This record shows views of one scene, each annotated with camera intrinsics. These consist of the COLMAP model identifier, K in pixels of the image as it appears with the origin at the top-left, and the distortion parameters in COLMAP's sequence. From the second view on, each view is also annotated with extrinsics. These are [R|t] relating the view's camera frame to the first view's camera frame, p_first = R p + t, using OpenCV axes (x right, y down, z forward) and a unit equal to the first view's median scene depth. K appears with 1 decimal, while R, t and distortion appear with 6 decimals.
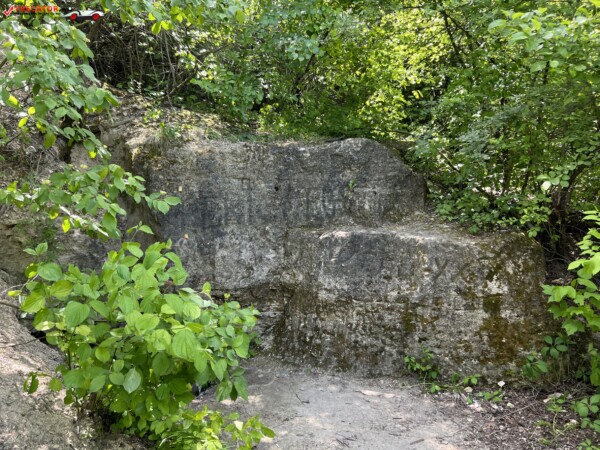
lens RADIAL K [[449.3, 0, 296.8], [0, 449.3, 222.3], [0, 0, 1]] dist [0.053038, -0.065129]
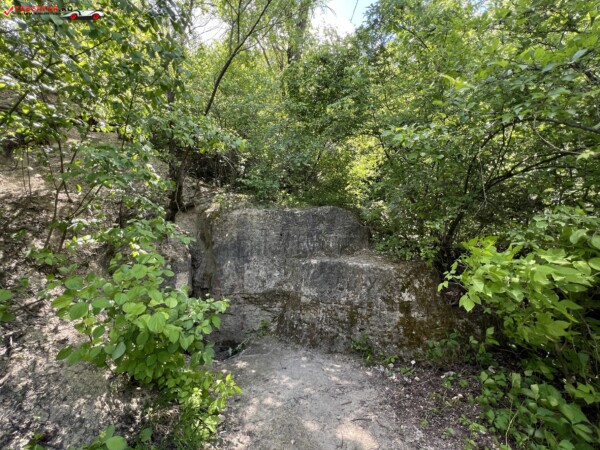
lens RADIAL K [[237.1, 0, 305.1], [0, 237.1, 225.2], [0, 0, 1]] dist [-0.002320, 0.000920]
pose [[0.993656, -0.008950, -0.112102, 0.166690], [-0.005257, 0.992041, -0.125804, 0.002739], [0.112336, 0.125595, 0.985701, 0.110340]]
